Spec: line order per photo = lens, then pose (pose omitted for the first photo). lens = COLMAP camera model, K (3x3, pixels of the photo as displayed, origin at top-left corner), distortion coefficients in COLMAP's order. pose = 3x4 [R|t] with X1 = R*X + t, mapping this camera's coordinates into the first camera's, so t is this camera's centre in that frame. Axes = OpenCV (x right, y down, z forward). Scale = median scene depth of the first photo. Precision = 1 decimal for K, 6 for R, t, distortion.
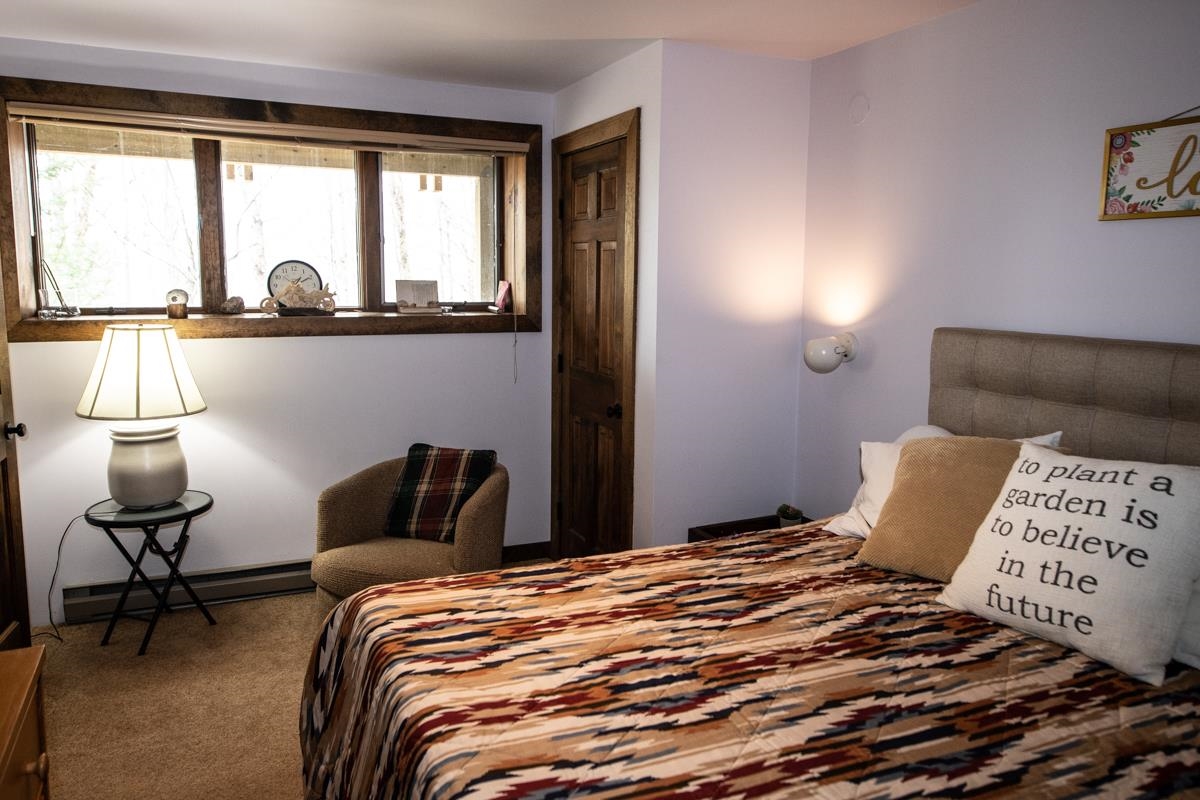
lens RADIAL K [[842.4, 0, 597.7], [0, 842.4, 372.6], [0, 0, 1]] dist [0.005137, -0.000439]
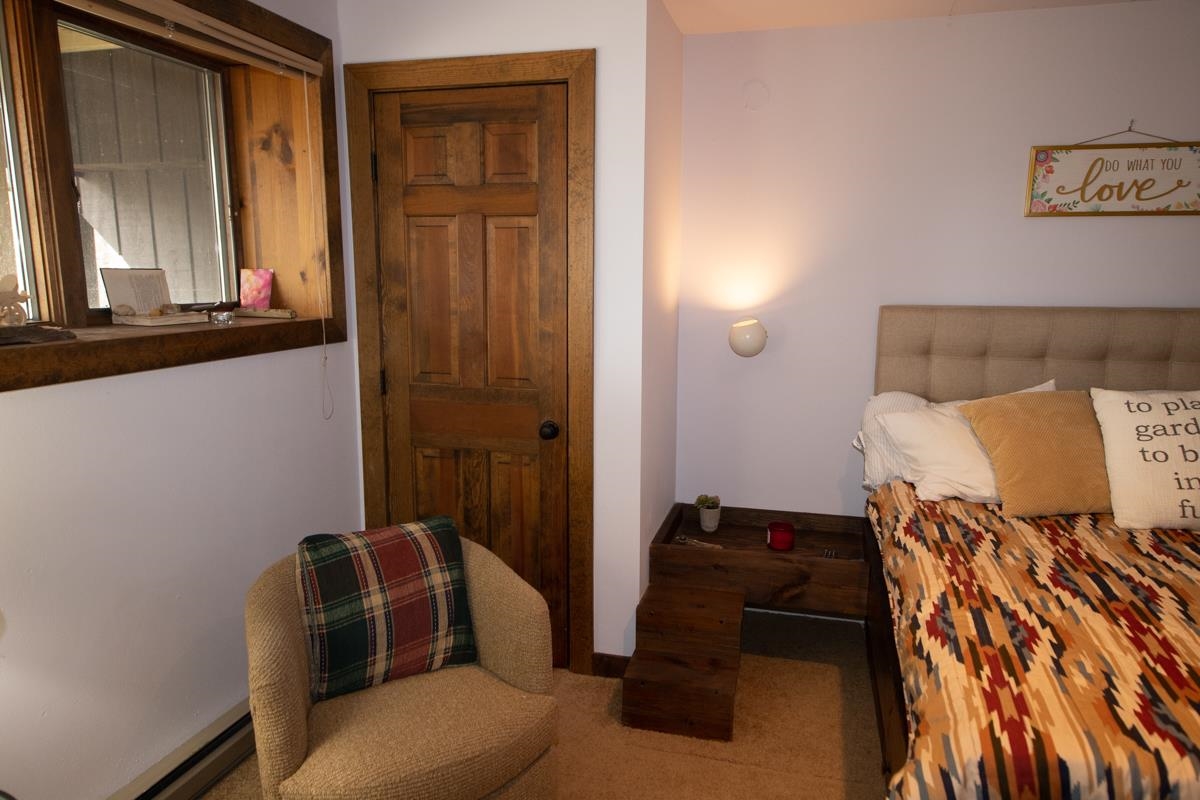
lens RADIAL K [[791.5, 0, 602.8], [0, 791.5, 388.9], [0, 0, 1]] dist [0.022399, 0.000037]
pose [[0.624063, -0.125924, 0.771161, -0.816587], [0.092129, 0.991903, 0.087414, -0.085239], [-0.775924, 0.016494, 0.630611, 0.748386]]
